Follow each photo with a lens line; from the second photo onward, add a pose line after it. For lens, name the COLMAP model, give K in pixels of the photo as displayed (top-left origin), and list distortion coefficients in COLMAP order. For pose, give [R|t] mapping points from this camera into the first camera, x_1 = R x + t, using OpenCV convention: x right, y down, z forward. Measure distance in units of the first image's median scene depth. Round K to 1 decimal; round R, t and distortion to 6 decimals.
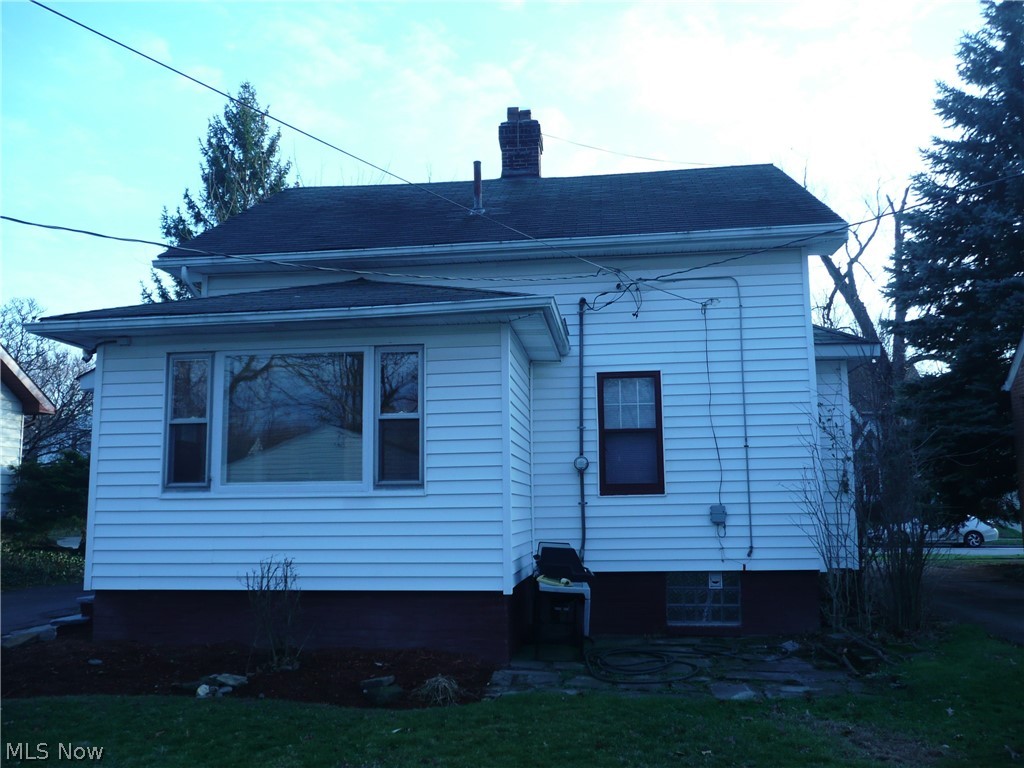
lens RADIAL K [[856.9, 0, 511.6], [0, 856.9, 385.8], [0, 0, 1]] dist [-0.014874, 0.007247]
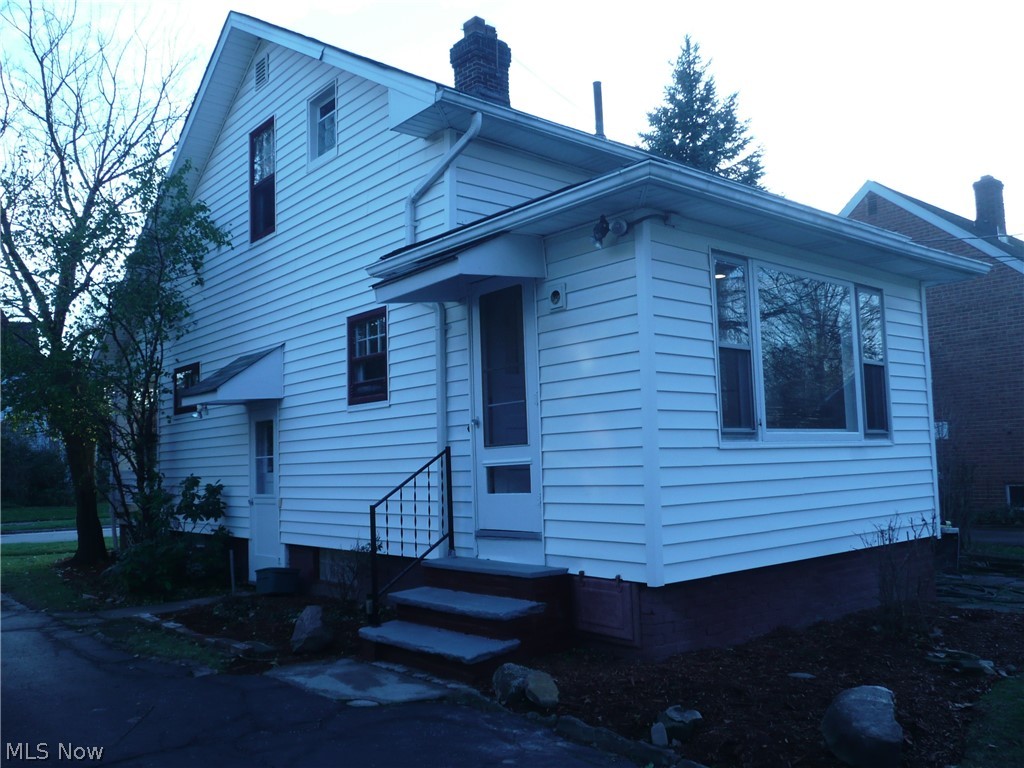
lens RADIAL K [[856.9, 0, 511.5], [0, 856.9, 383.7], [0, 0, 1]] dist [-0.014874, 0.007247]
pose [[0.685791, 0.058234, 0.725465, -1.051608], [-0.077417, 0.996975, -0.006845, 0.094860], [-0.723669, -0.051469, 0.688225, 0.627715]]
